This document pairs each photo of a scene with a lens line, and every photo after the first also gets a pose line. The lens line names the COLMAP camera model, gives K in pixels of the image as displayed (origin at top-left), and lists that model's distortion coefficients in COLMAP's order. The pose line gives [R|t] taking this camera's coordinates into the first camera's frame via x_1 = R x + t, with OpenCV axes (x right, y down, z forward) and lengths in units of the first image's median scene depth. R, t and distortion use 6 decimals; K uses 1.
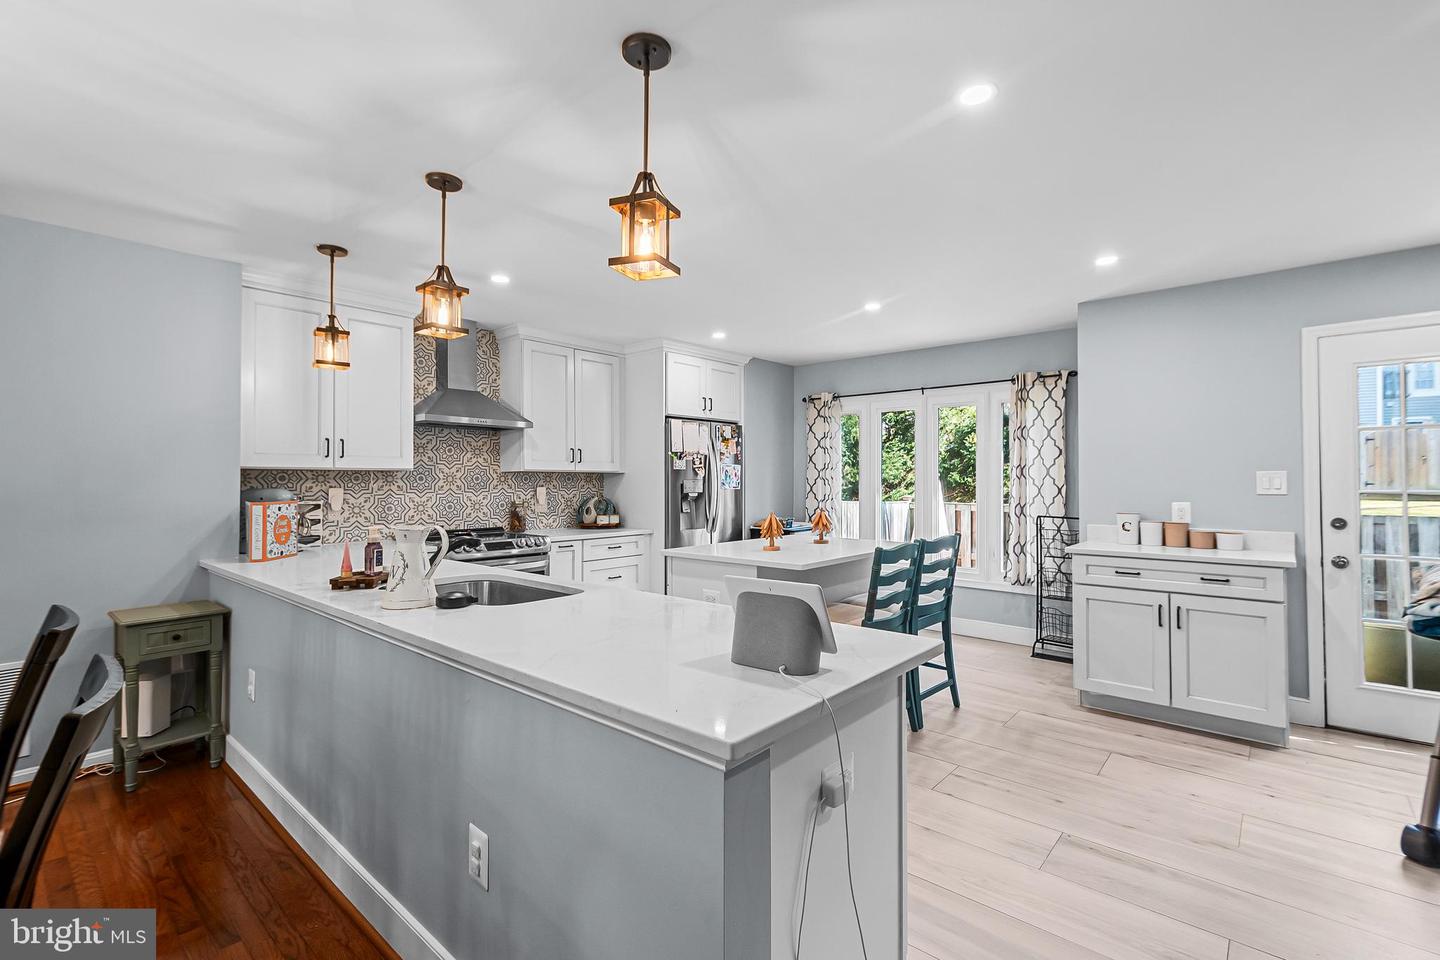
lens RADIAL K [[640.3, 0, 741.1], [0, 640.3, 487.9], [0, 0, 1]] dist [0.003752, 0.000770]
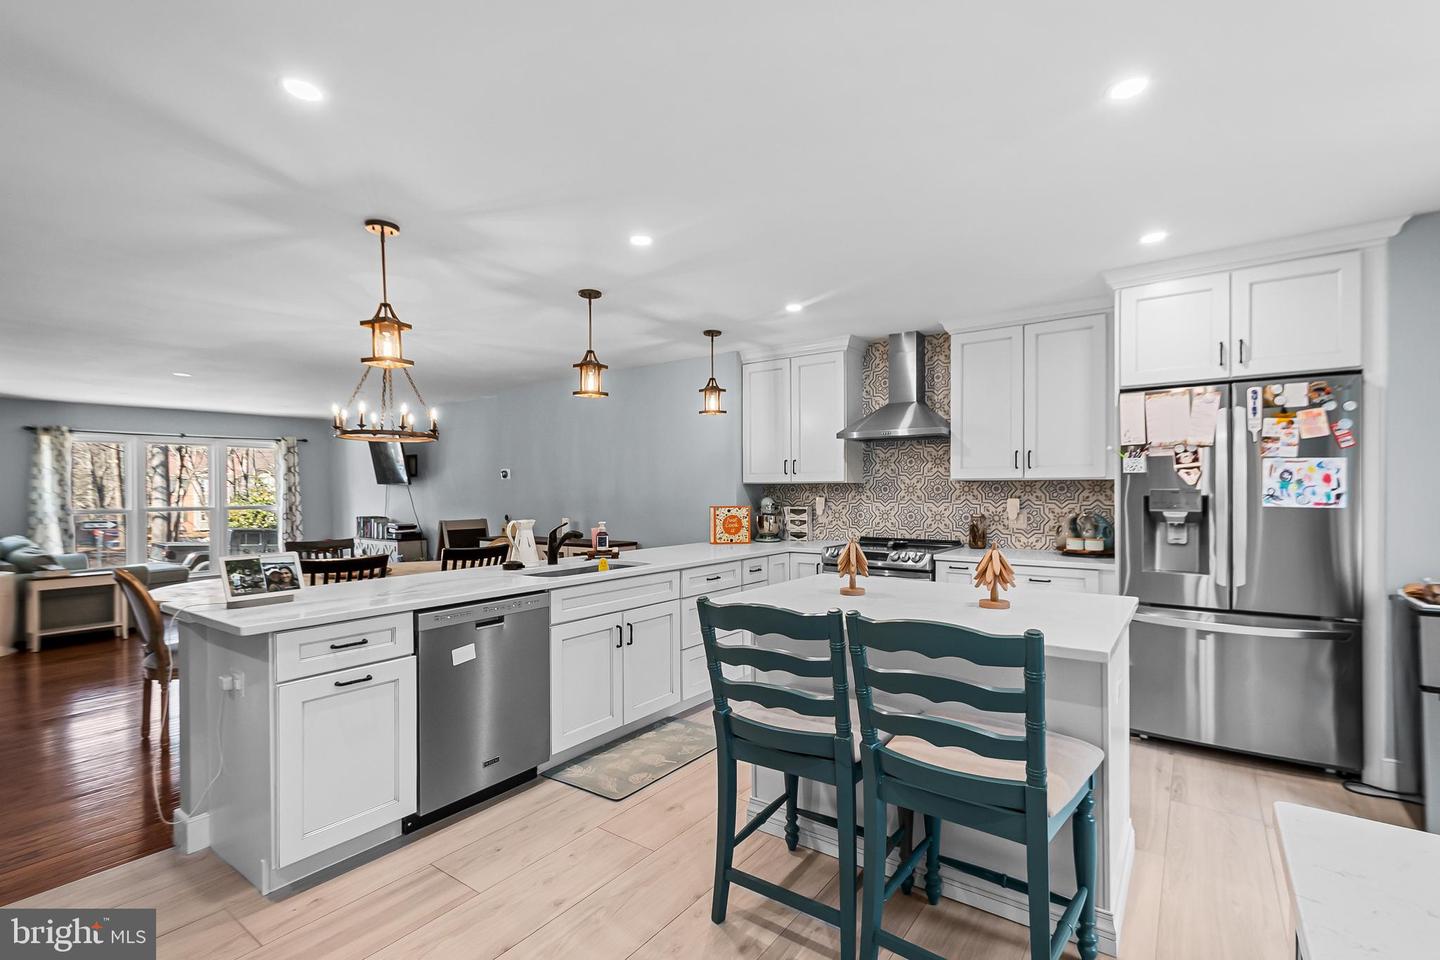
lens RADIAL K [[640.3, 0, 741.1], [0, 640.3, 487.9], [0, 0, 1]] dist [0.003752, 0.000770]
pose [[0.089143, -0.005104, -0.996006, 0.545953], [-0.007535, 0.999955, -0.005799, -0.008415], [0.995990, 0.008021, 0.089101, 0.628030]]
